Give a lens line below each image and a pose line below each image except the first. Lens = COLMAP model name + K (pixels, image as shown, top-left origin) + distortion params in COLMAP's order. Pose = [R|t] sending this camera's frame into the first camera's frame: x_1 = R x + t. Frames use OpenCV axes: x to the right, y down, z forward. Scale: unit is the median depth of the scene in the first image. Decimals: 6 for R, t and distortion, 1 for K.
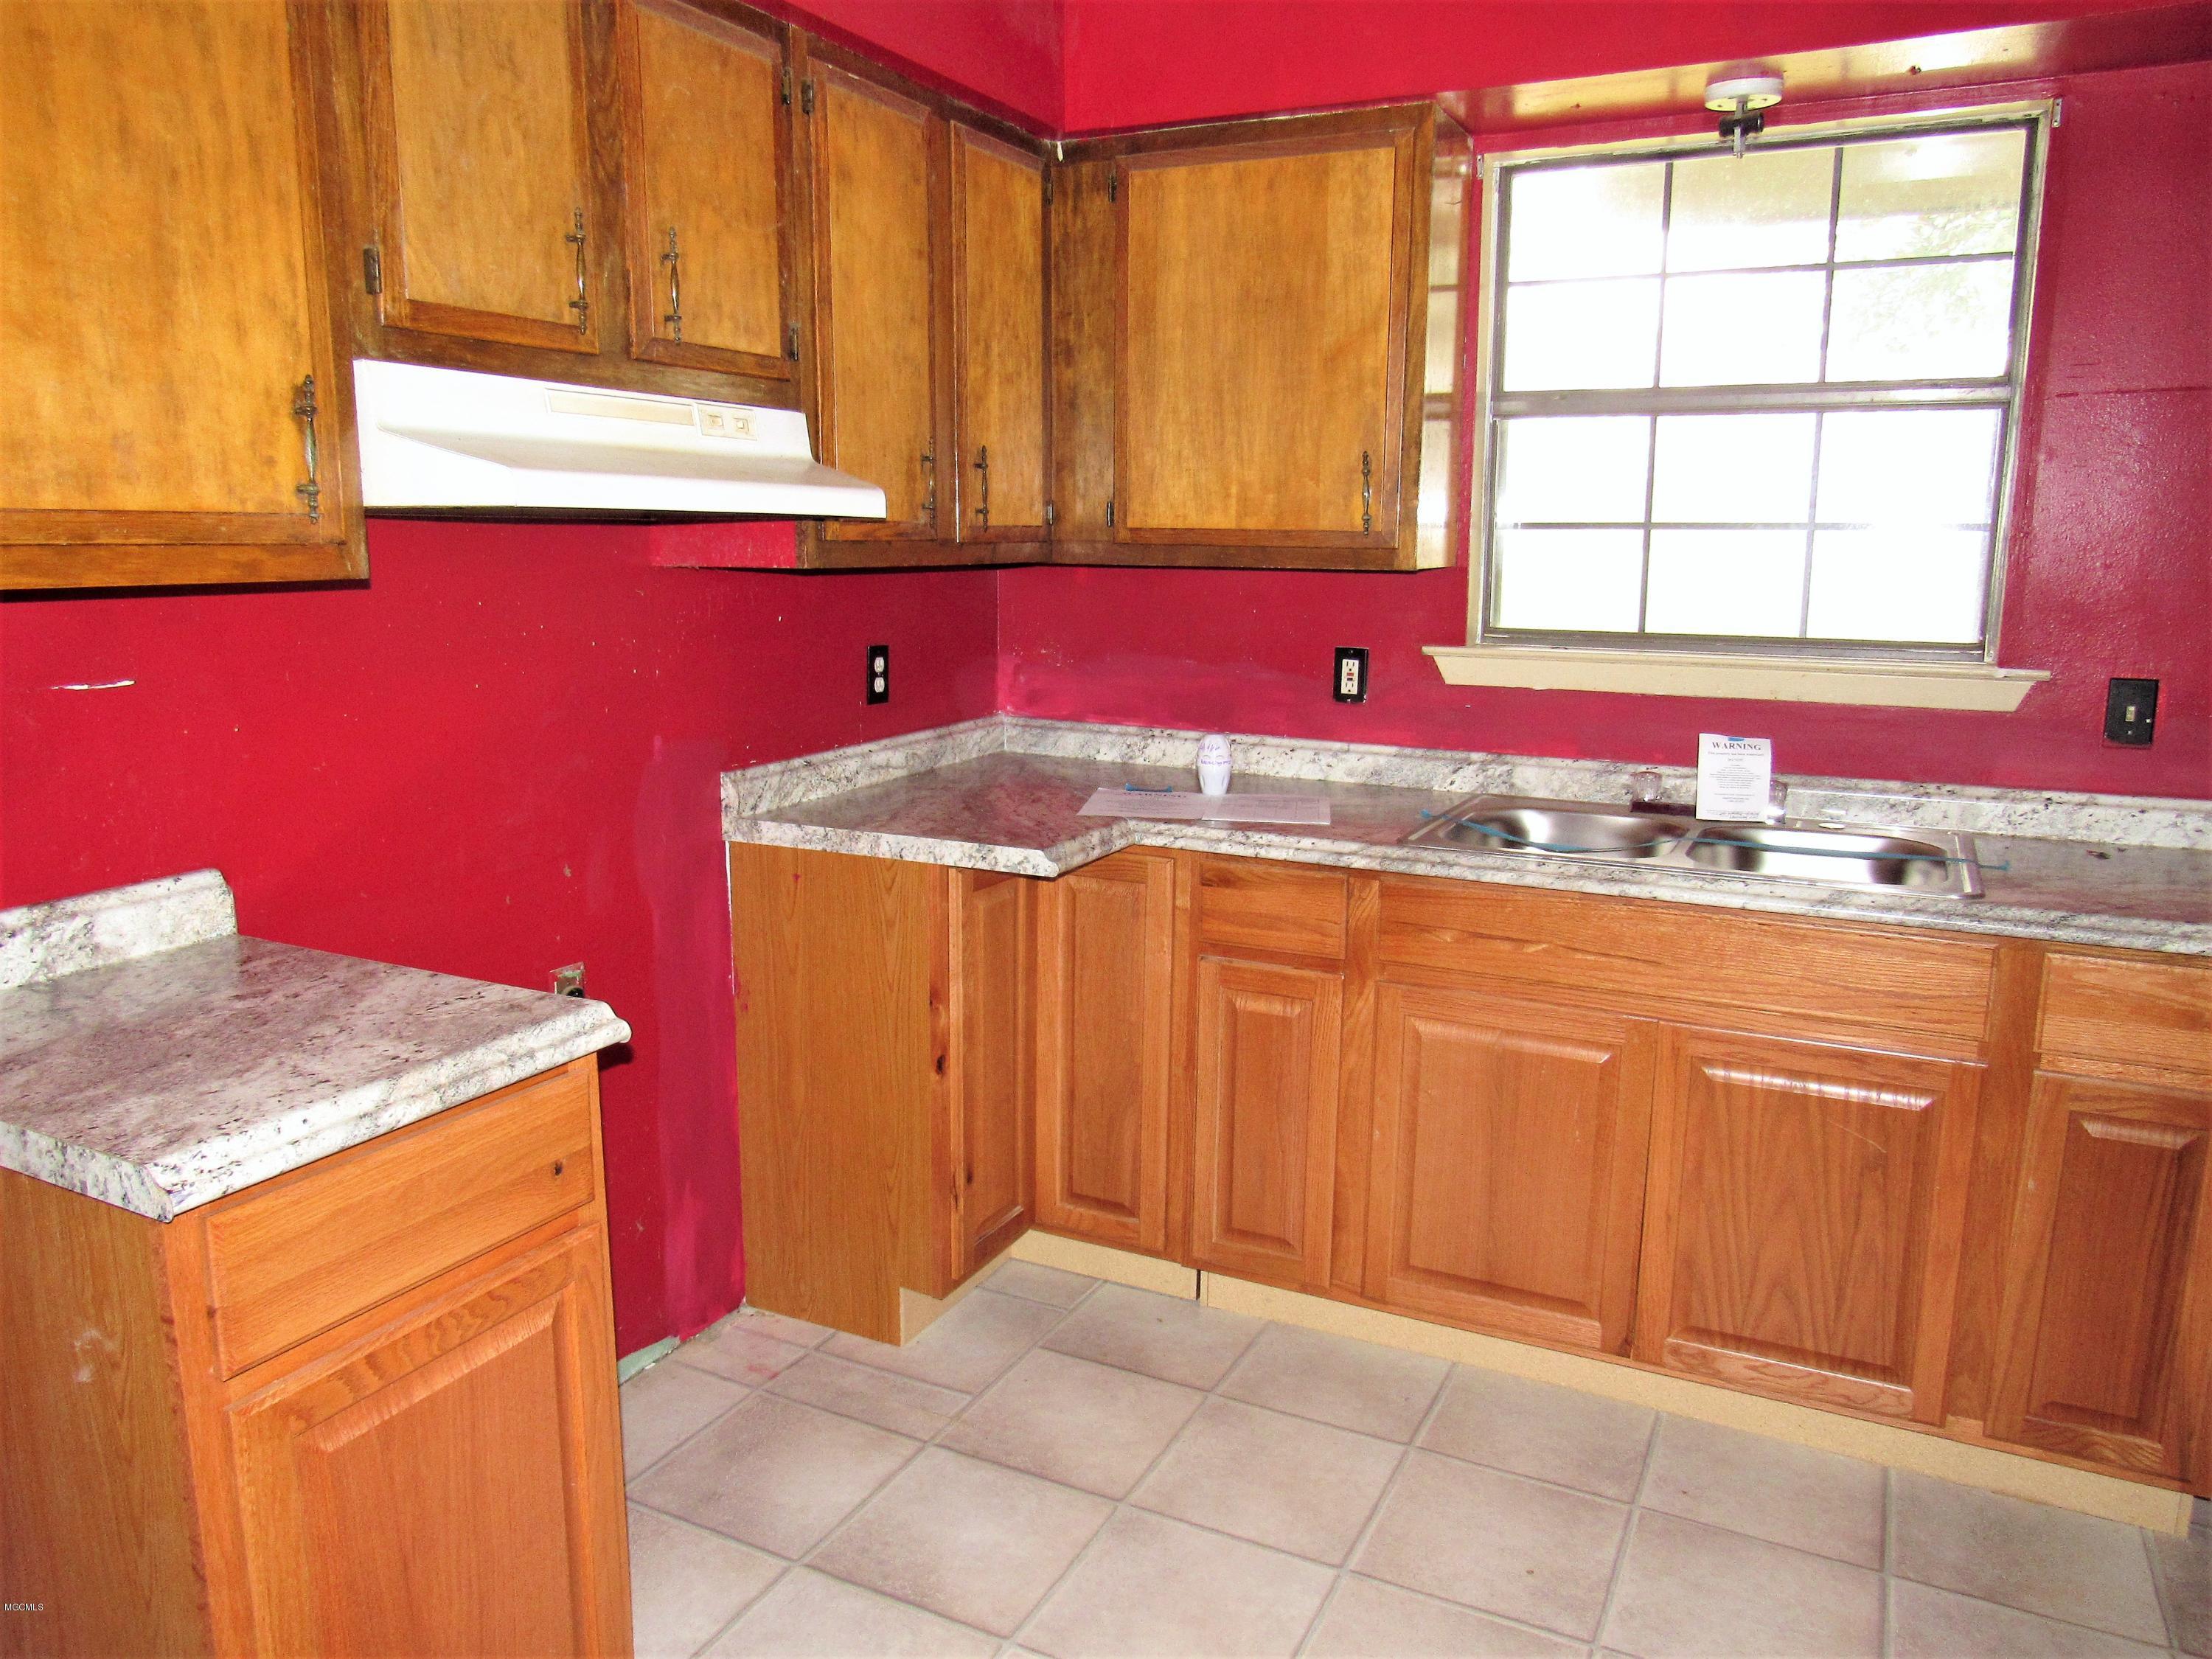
lens RADIAL K [[1576.2, 0, 1106.0], [0, 1576.2, 829.5], [0, 0, 1]] dist [-0.032509, 0.009577]
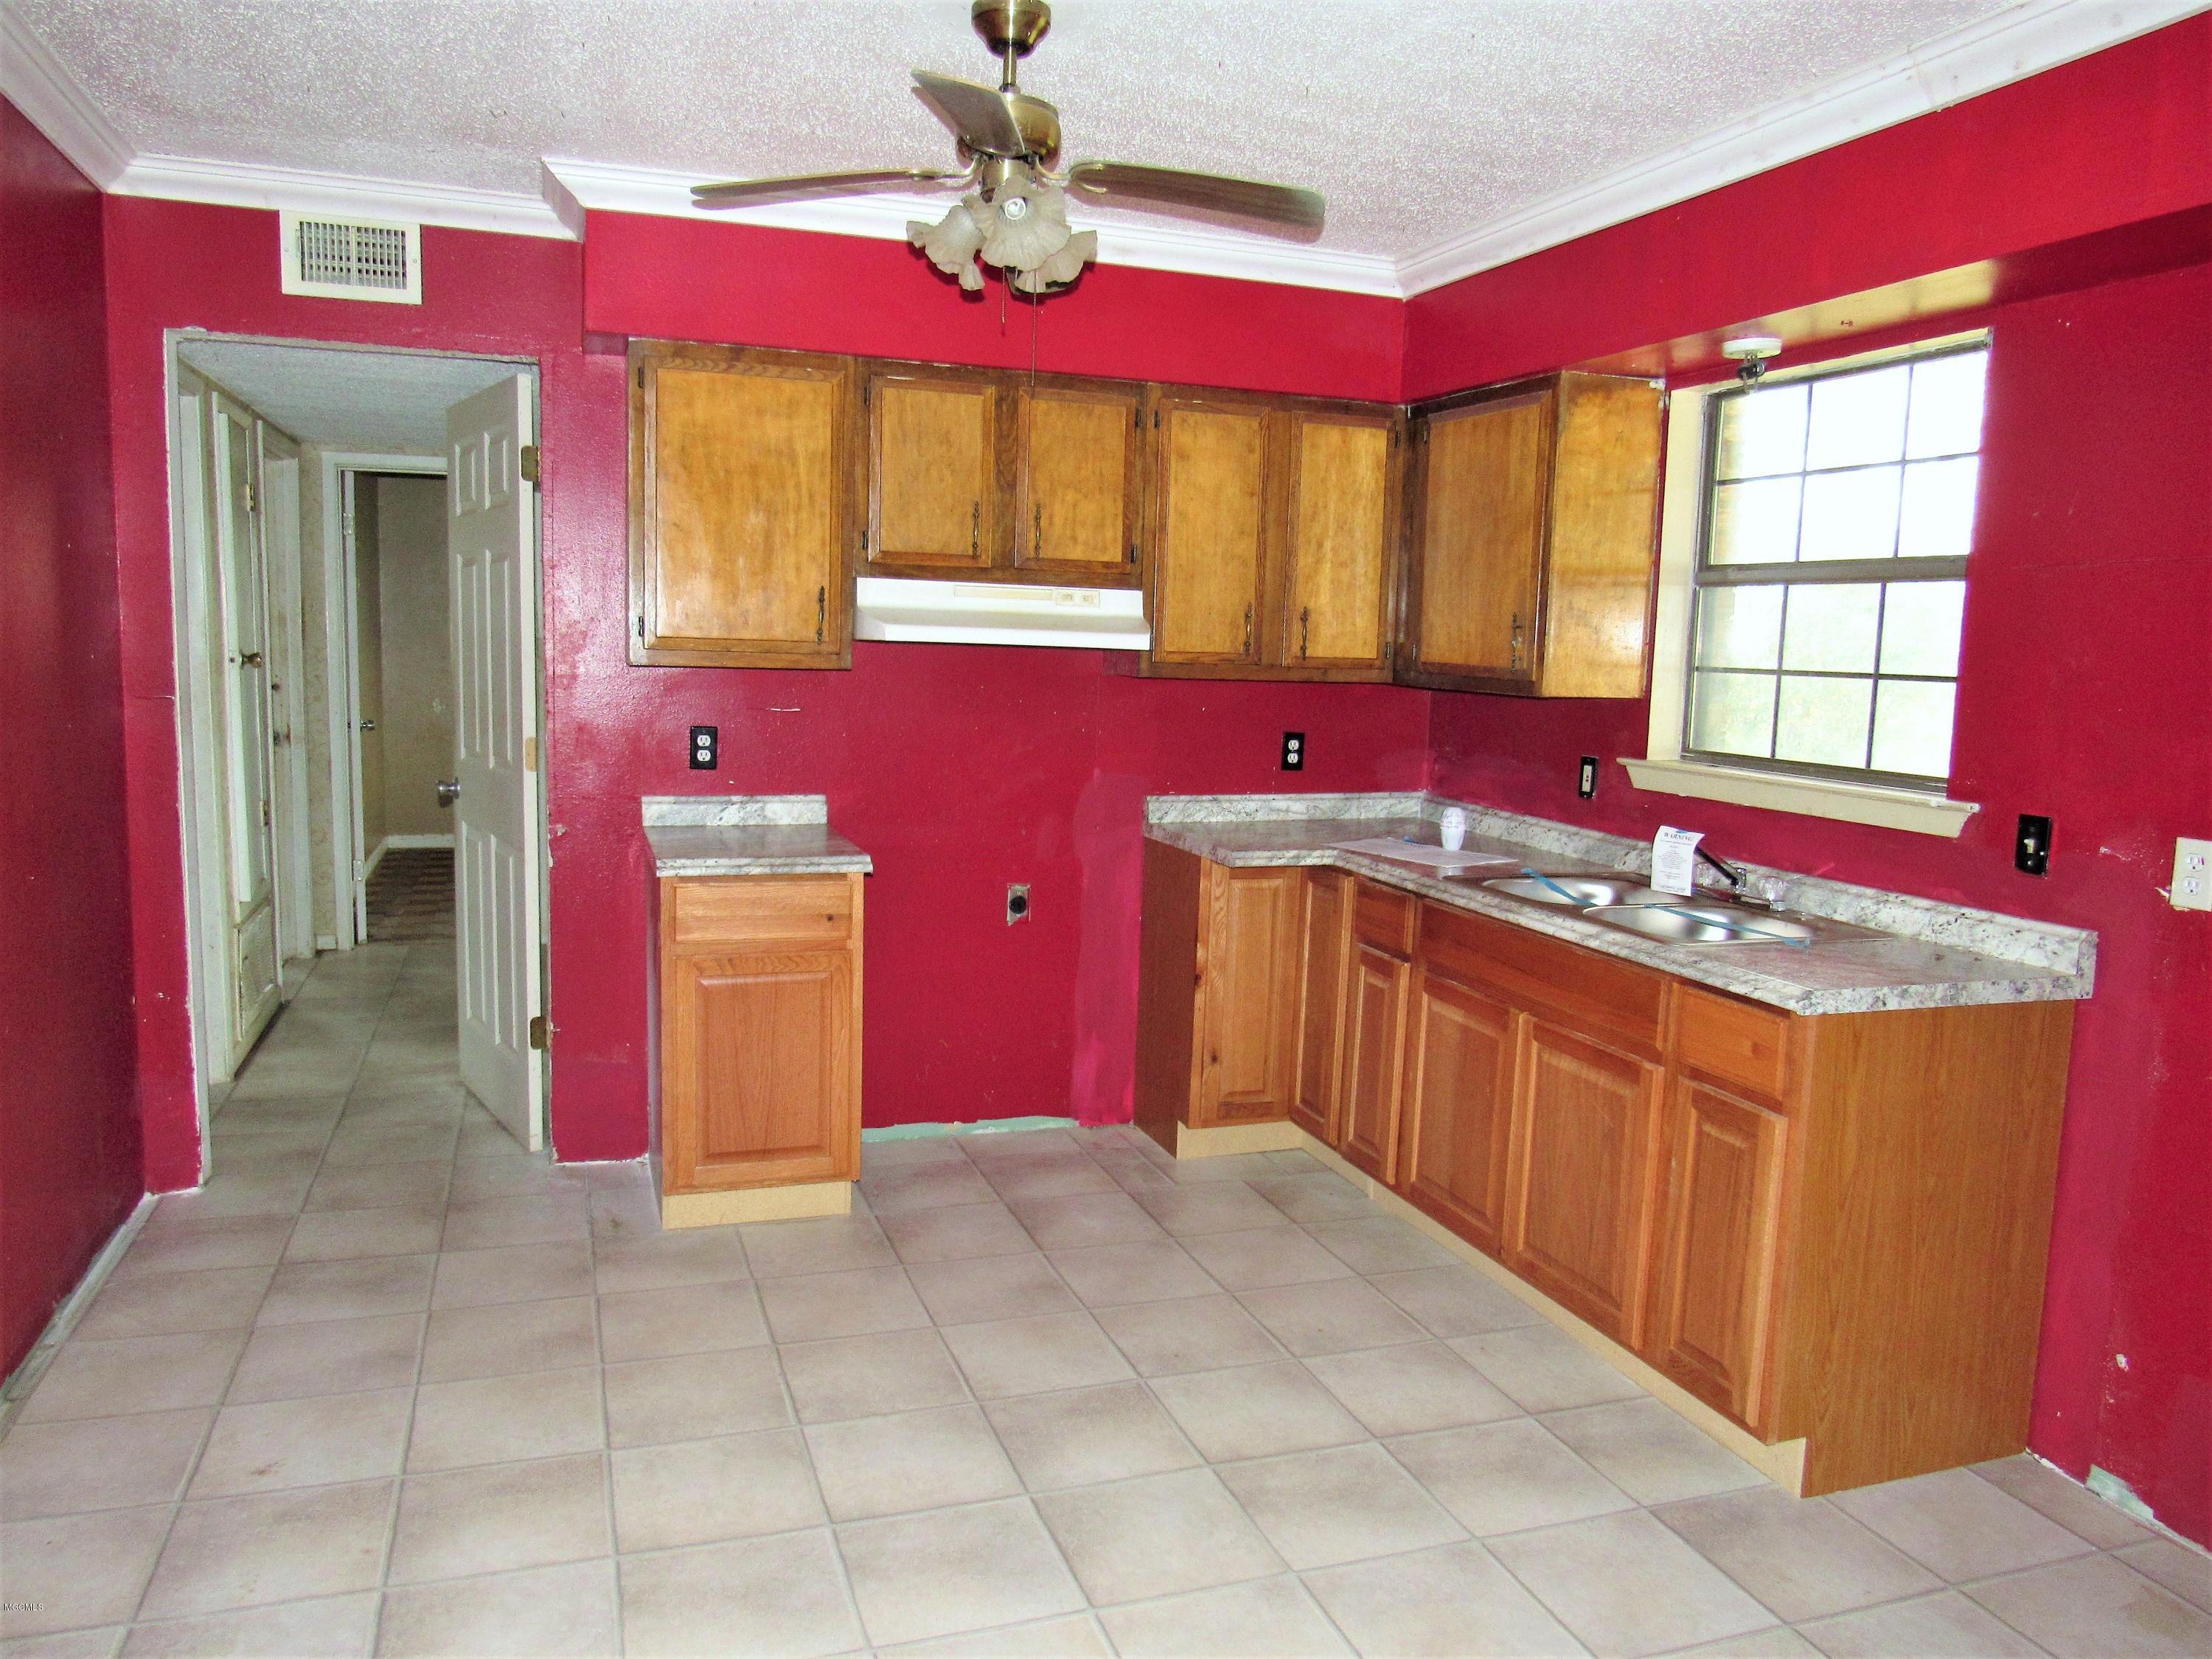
lens RADIAL K [[1576.2, 0, 1106.0], [0, 1576.2, 829.5], [0, 0, 1]] dist [-0.032509, 0.009577]
pose [[0.724067, 0.102442, -0.682079, 0.938799], [-0.154955, 0.987790, -0.016136, 0.035911], [0.672098, 0.117375, 0.731100, -0.283331]]
